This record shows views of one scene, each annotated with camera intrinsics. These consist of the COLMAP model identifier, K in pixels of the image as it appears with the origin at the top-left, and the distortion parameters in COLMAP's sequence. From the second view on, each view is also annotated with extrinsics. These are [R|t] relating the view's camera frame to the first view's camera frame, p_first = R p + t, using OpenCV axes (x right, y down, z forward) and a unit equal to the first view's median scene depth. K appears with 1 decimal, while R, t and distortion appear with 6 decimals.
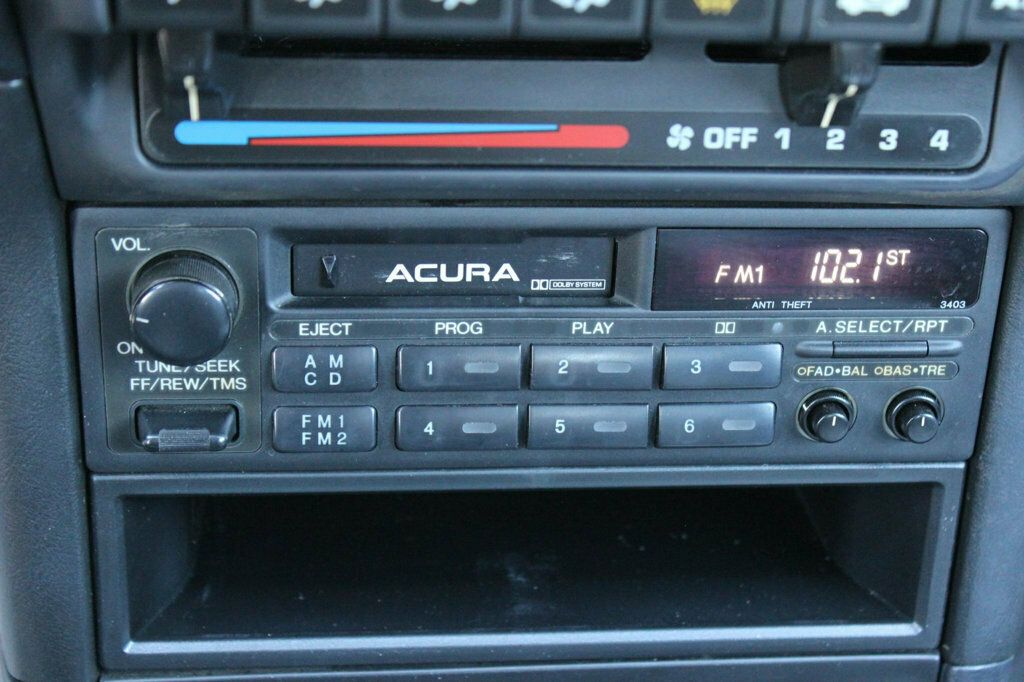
lens RADIAL K [[1948.8, 0, 512.0], [0, 1948.8, 341.0], [0, 0, 1]] dist [0.009937, -0.053971]
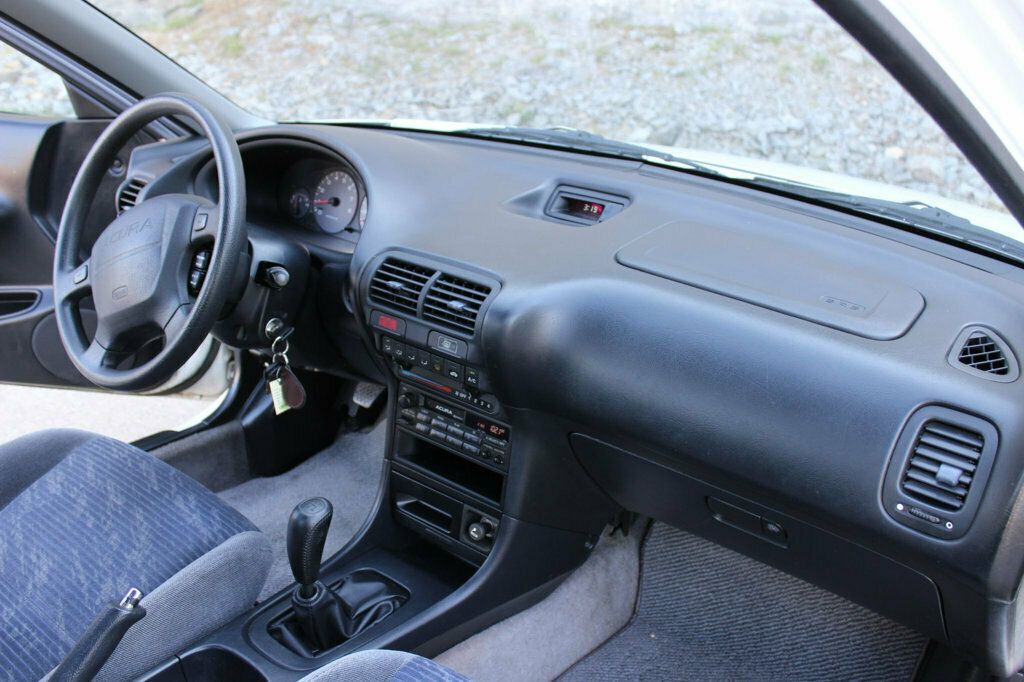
lens RADIAL K [[886.1, 0, 512.0], [0, 886.1, 341.0], [0, 0, 1]] dist [-0.116154, 0.004695]
pose [[0.738825, 0.238318, -0.630351, 1.848949], [-0.391355, 0.913221, -0.113438, 0.000181], [0.548615, 0.330501, 0.767978, -1.116210]]
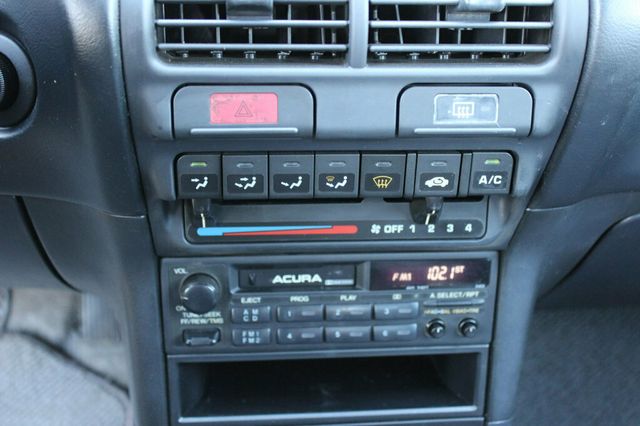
lens RADIAL K [[856.4, 0, 320.0], [0, 856.4, 213.0], [0, 0, 1]] dist [-0.105096, 0.003549]
pose [[0.999571, -0.022738, -0.018460, 0.026286], [0.020639, 0.994061, -0.106851, 0.002403], [0.020780, 0.106424, 0.994104, -0.208801]]
